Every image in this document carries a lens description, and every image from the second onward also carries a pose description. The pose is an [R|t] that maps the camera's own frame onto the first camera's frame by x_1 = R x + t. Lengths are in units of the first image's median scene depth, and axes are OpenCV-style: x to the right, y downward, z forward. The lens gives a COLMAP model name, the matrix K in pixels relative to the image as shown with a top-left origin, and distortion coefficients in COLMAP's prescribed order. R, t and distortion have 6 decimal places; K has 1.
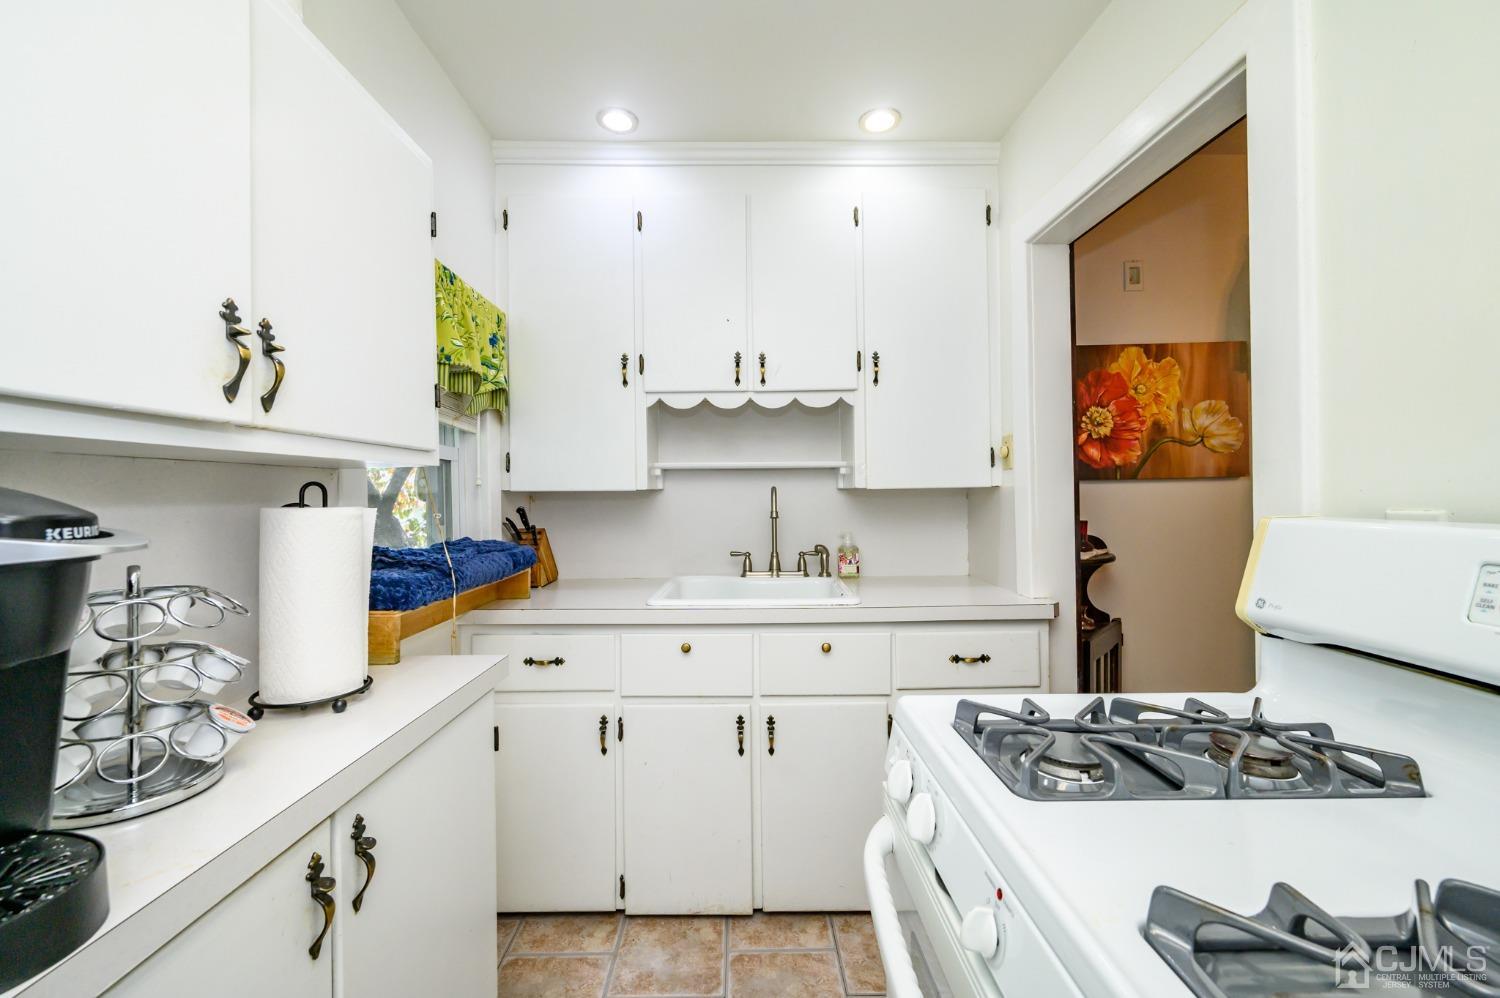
lens RADIAL K [[591.8, 0, 750.1], [0, 591.8, 493.3], [0, 0, 1]] dist [0.001147, 0.000145]
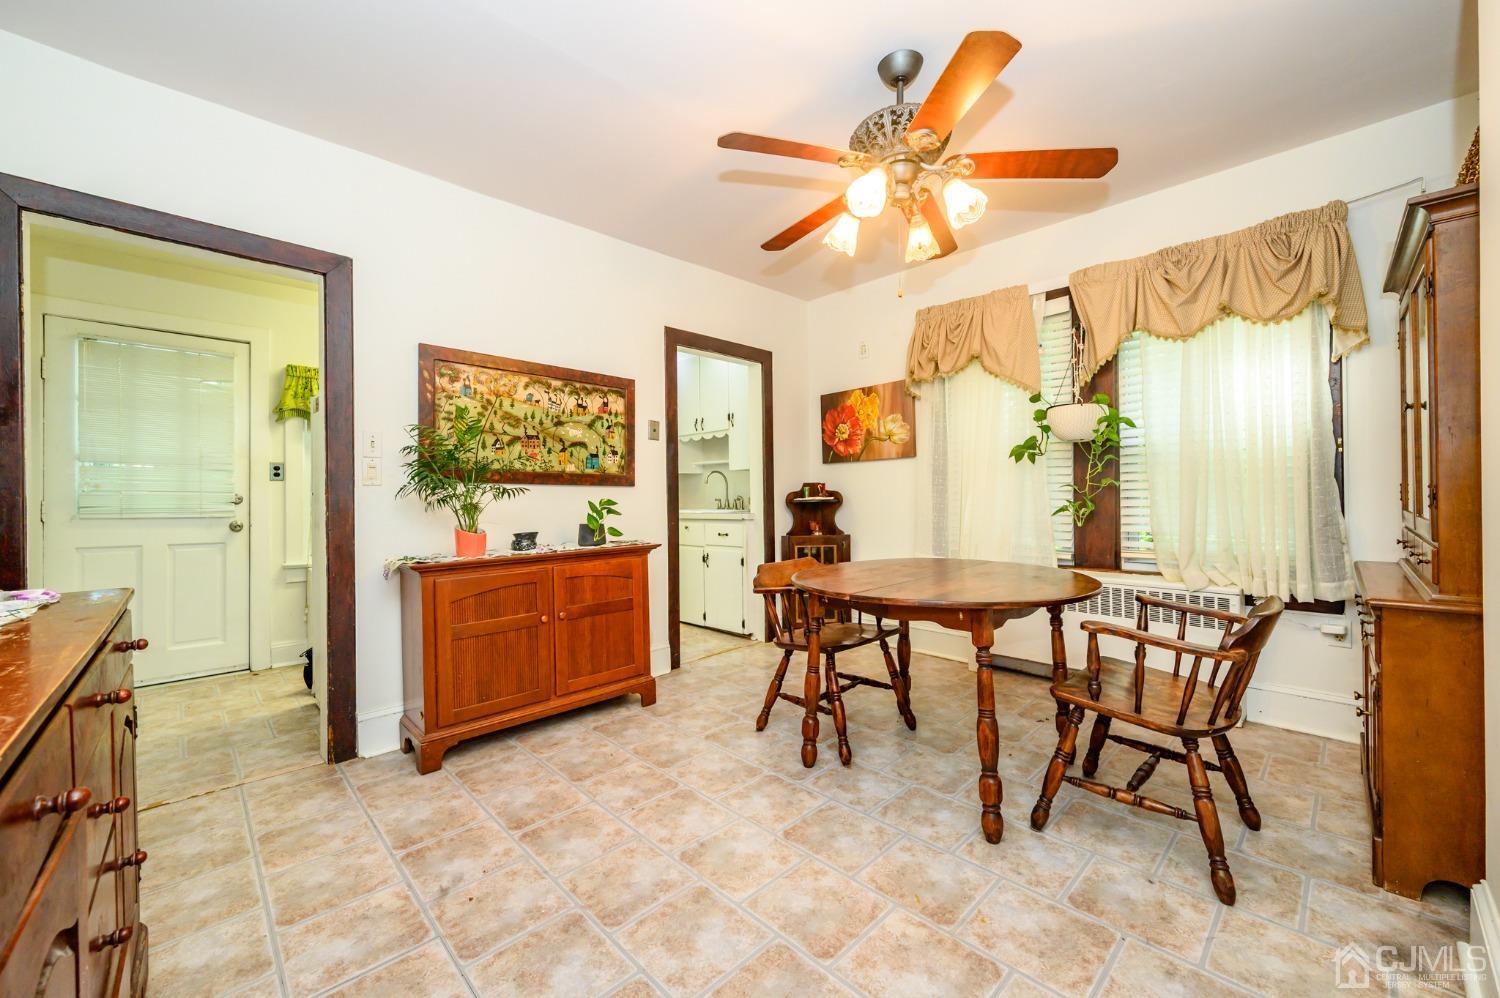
lens RADIAL K [[591.8, 0, 751.5], [0, 591.8, 498.7], [0, 0, 1]] dist [0.001147, 0.000145]
pose [[0.703266, 0.002040, -0.710924, 1.739780], [0.009110, 0.999888, 0.011882, 0.069939], [0.710869, -0.014833, 0.703168, -0.554155]]
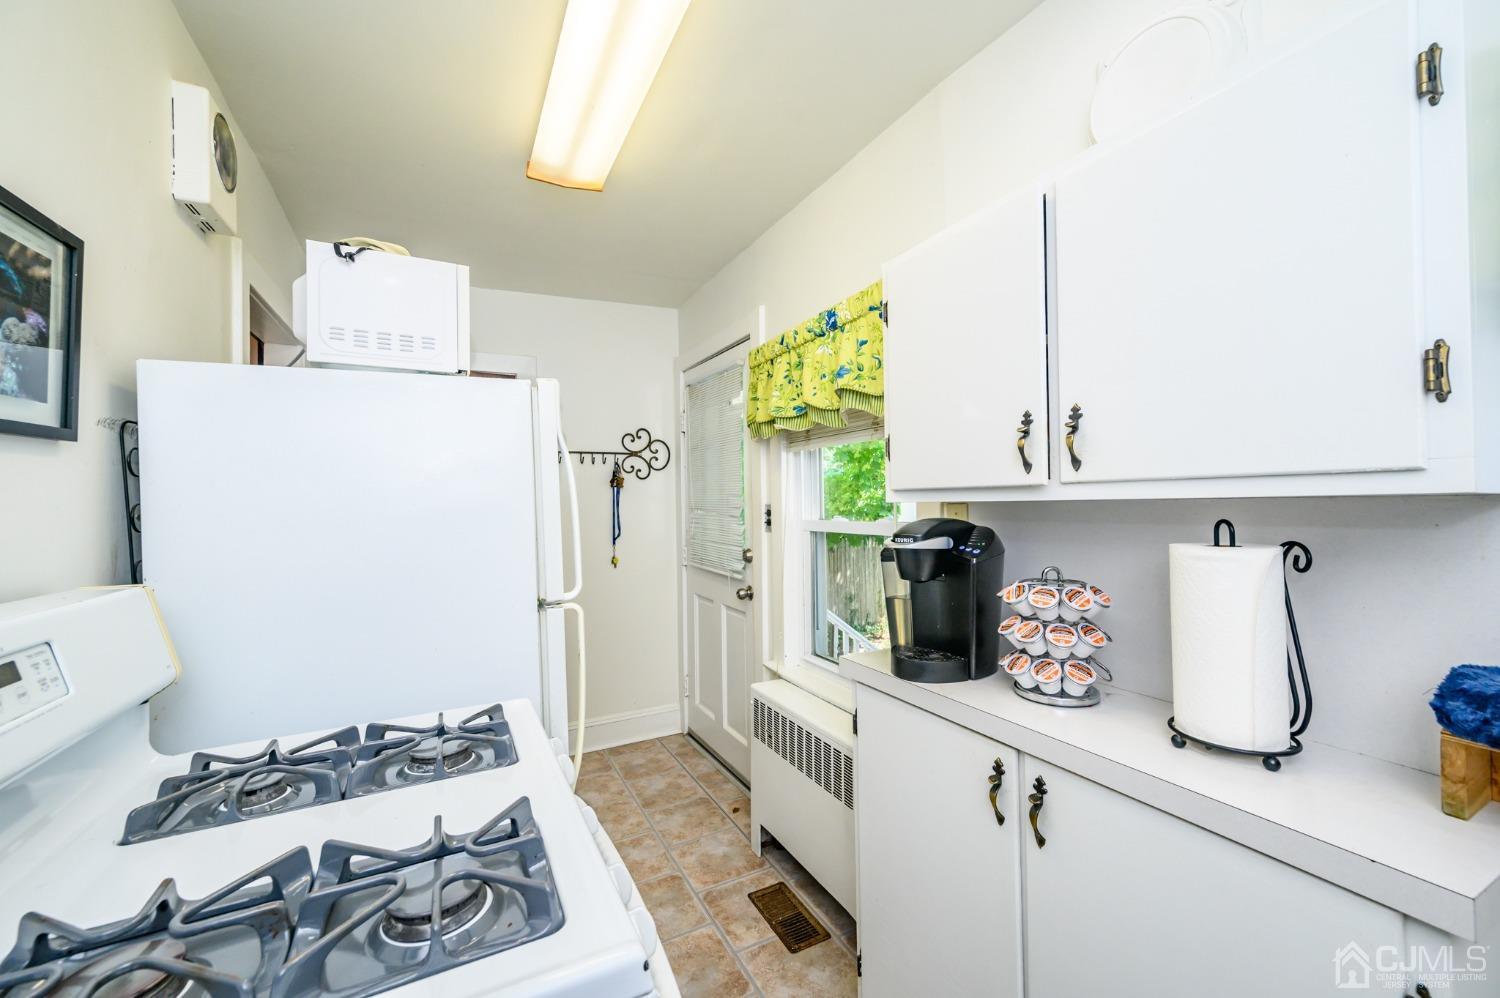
lens RADIAL K [[591.8, 0, 747.4], [0, 591.8, 494.5], [0, 0, 1]] dist [0.001147, 0.000145]
pose [[-0.887784, 0.016818, -0.459952, 0.160234], [0.024879, 0.999625, -0.011471, -0.027674], [0.459587, -0.021627, -0.887870, 0.605510]]
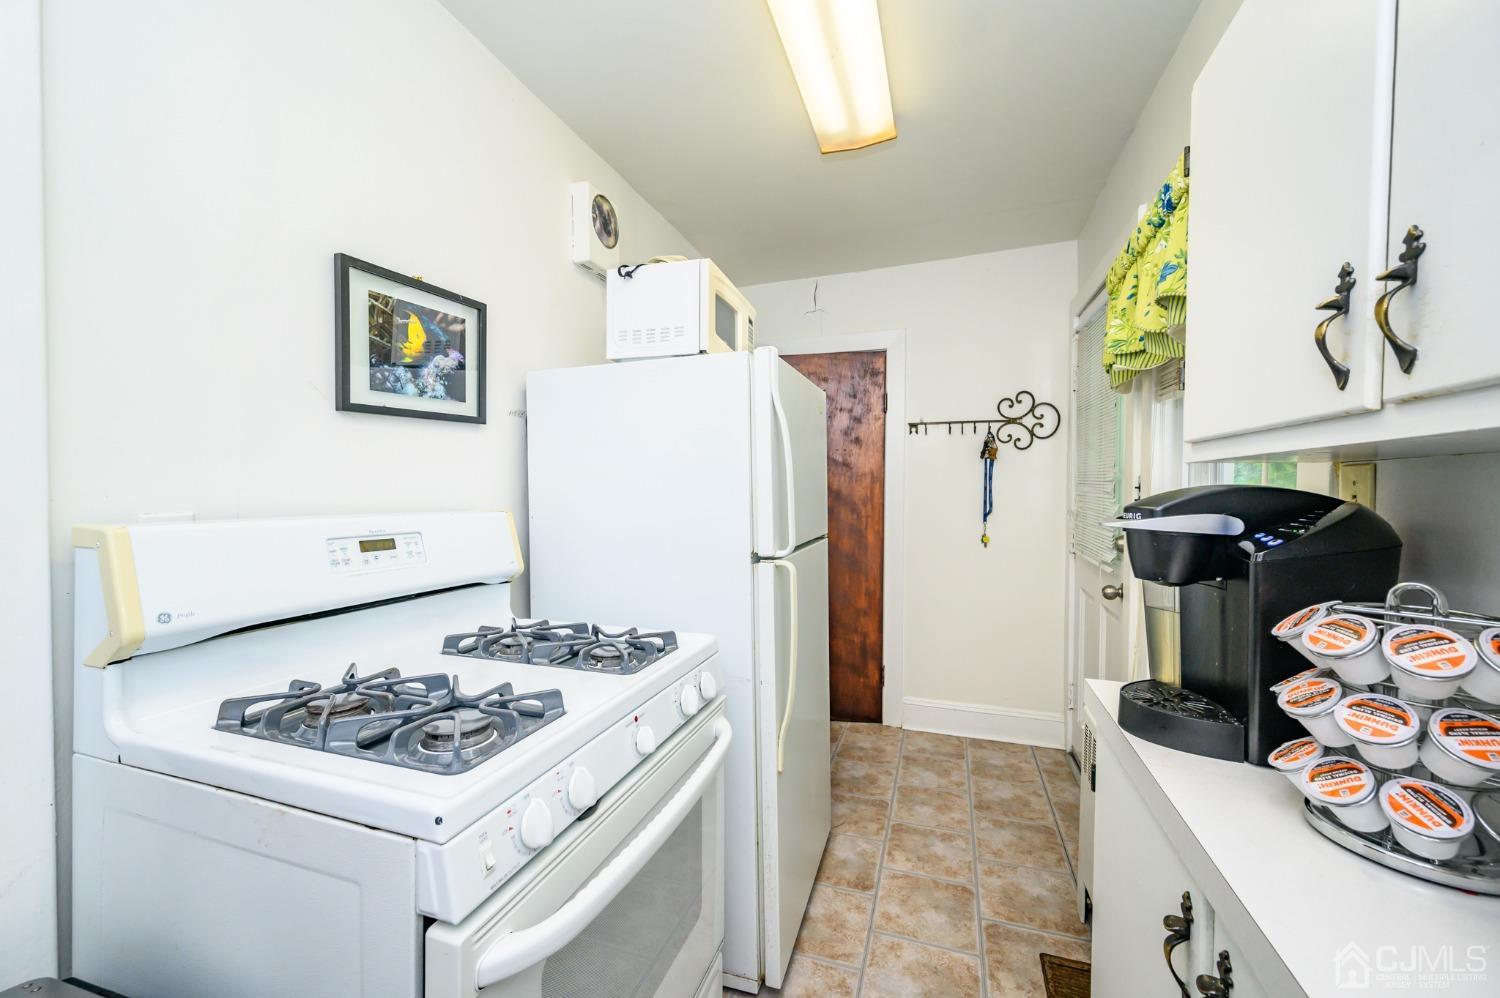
lens RADIAL K [[591.8, 0, 745.8], [0, 591.8, 500.3], [0, 0, 1]] dist [0.001147, 0.000145]
pose [[-0.947196, -0.003223, 0.320640, -0.114528], [0.002562, 0.999841, 0.017619, -0.004038], [-0.320646, 0.017510, -0.947037, 0.593126]]
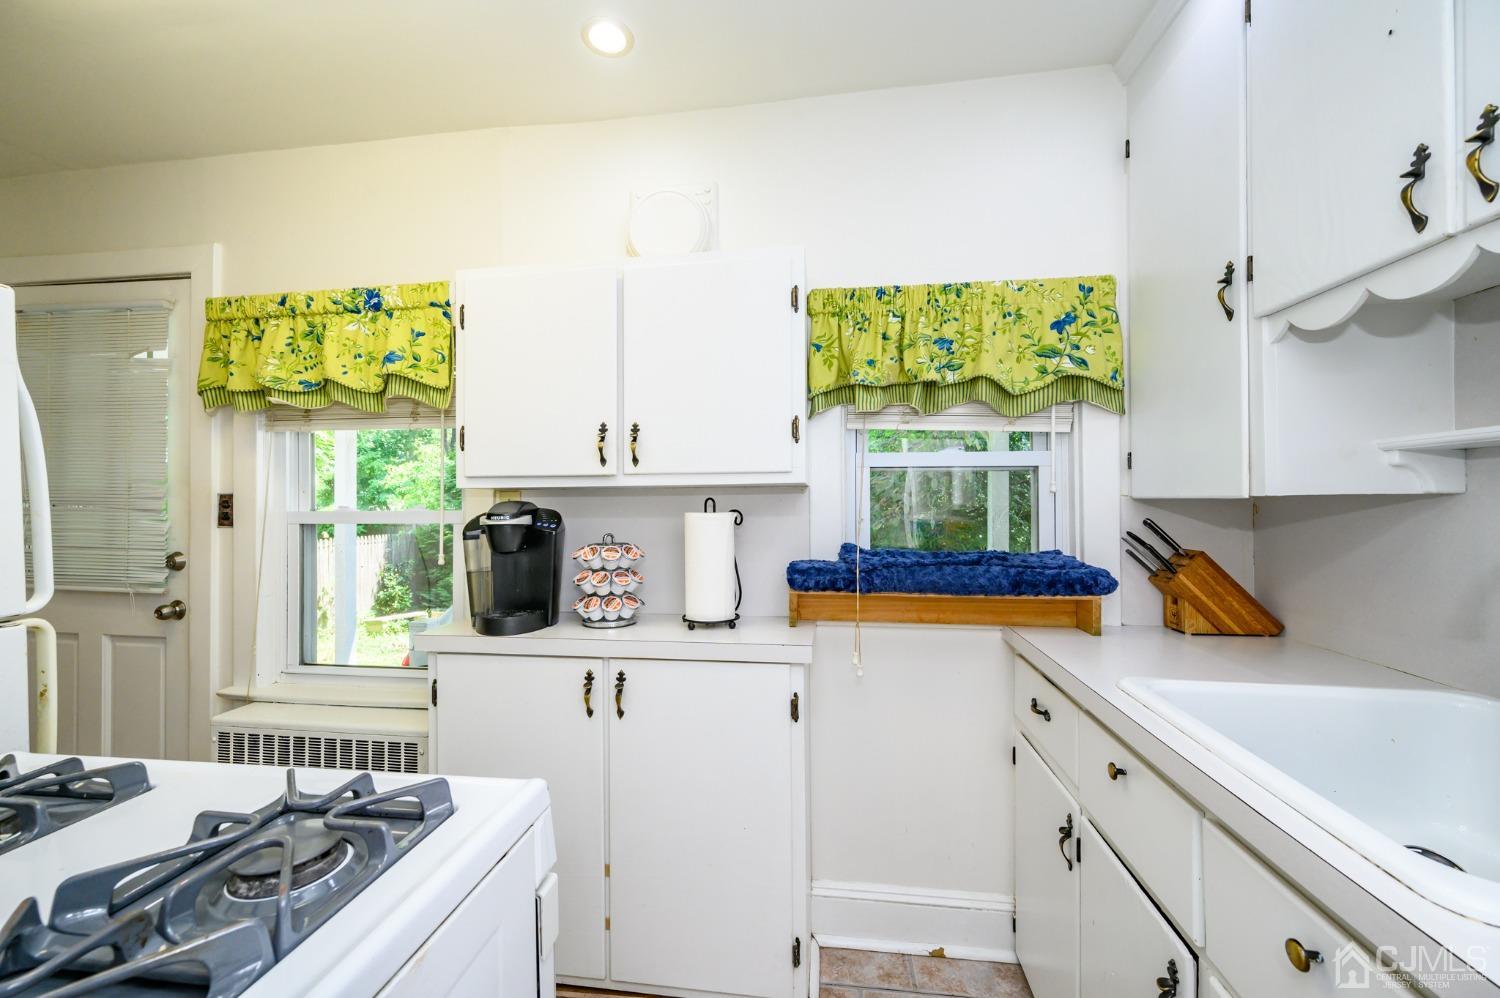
lens RADIAL K [[591.8, 0, 749.7], [0, 591.8, 499.6], [0, 0, 1]] dist [0.001147, 0.000145]
pose [[-0.128171, 0.005299, -0.991738, 0.386599], [0.010314, 0.999939, 0.004010, -0.007866], [0.991699, -0.009715, -0.128217, 0.538706]]
